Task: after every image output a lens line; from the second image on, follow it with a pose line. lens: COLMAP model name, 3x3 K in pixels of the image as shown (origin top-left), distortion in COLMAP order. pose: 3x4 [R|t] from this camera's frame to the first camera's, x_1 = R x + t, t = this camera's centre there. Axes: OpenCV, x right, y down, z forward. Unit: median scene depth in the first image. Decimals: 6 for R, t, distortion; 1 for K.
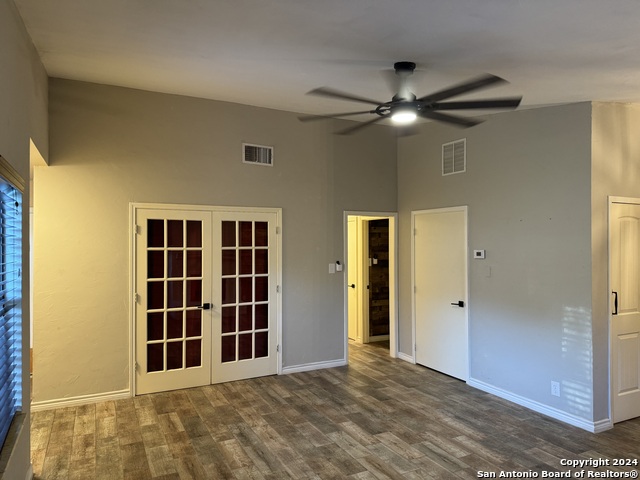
lens RADIAL K [[451.8, 0, 320.0], [0, 451.8, 240.0], [0, 0, 1]] dist [0.097465, -0.104937]
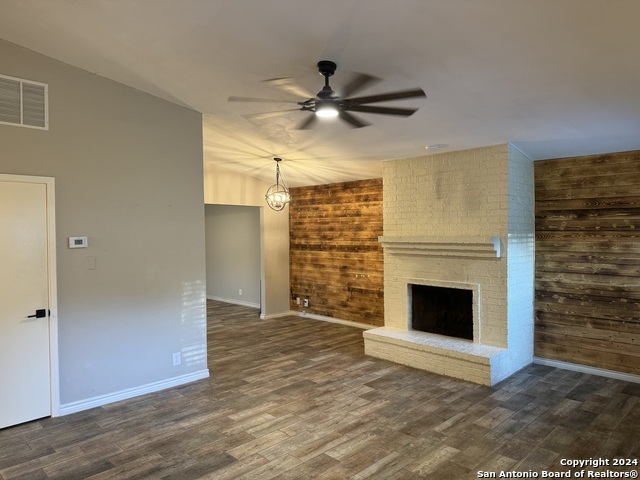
lens RADIAL K [[451.8, 0, 320.0], [0, 451.8, 240.0], [0, 0, 1]] dist [0.097465, -0.104937]
pose [[-0.309706, -0.020442, 0.950612, -0.671093], [0.000762, 0.999763, 0.021747, 0.012196], [-0.950832, 0.007459, -0.309618, 1.056014]]
